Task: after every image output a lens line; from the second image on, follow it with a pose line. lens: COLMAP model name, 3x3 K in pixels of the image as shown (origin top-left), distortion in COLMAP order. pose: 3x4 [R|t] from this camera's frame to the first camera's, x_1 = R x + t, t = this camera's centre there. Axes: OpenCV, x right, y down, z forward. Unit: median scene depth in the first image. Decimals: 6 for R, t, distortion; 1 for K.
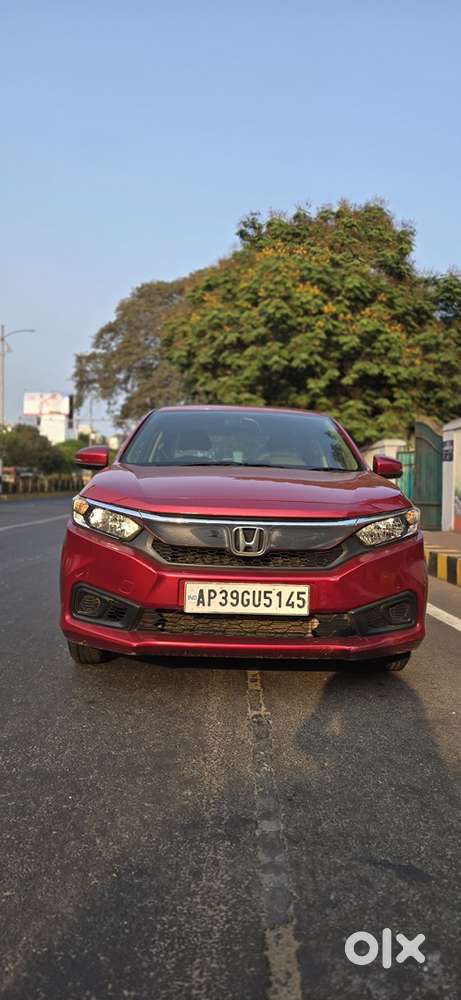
lens RADIAL K [[683.4, 0, 245.0], [0, 683.4, 495.9], [0, 0, 1]] dist [0.068797, -0.079455]
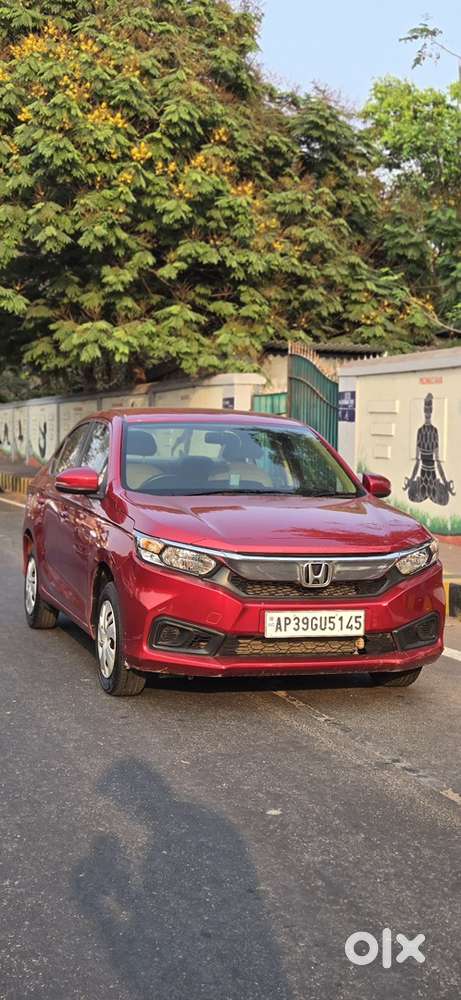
lens RADIAL K [[1367.7, 0, 255.4], [0, 1367.7, 502.6], [0, 0, 1]] dist [0.033944, -0.046480]
pose [[0.960169, -0.015352, 0.278997, -0.118297], [0.000806, 0.998637, 0.052178, -0.028464], [-0.279418, -0.049875, 0.958873, -0.191776]]
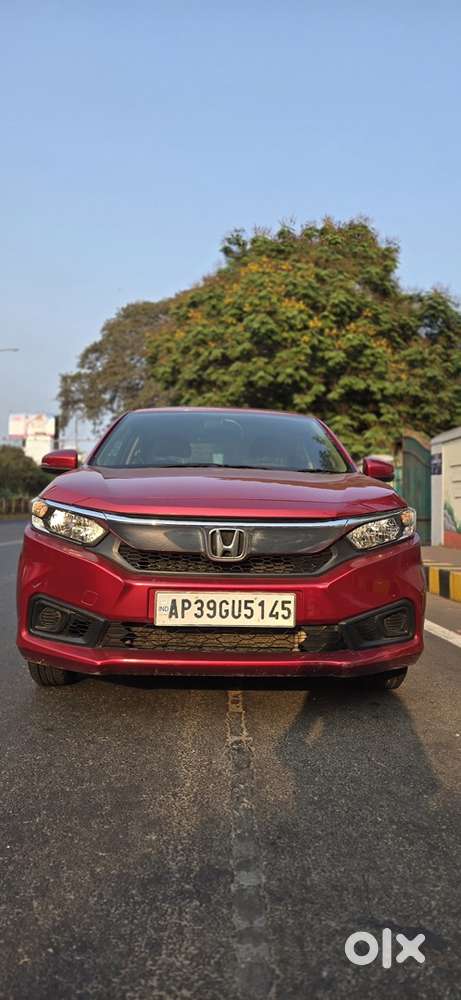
lens RADIAL K [[683.4, 0, 245.0], [0, 683.4, 495.9], [0, 0, 1]] dist [0.068797, -0.079455]
pose [[0.999804, -0.007487, 0.018328, 0.002087], [0.008024, 0.999535, -0.029433, 0.004640], [-0.018099, 0.029575, 0.999399, 0.016630]]
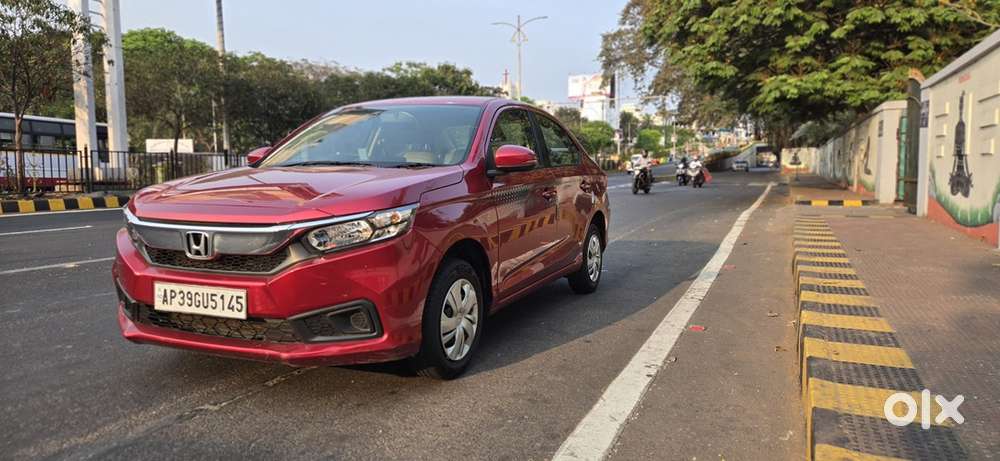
lens RADIAL K [[683.4, 0, 480.1], [0, 683.4, 209.1], [0, 0, 1]] dist [0.068797, -0.079455]
pose [[0.894557, -0.001556, -0.446951, 0.136560], [0.024625, 0.998647, 0.045810, -0.004241], [0.446275, -0.051986, 0.893385, 0.040294]]
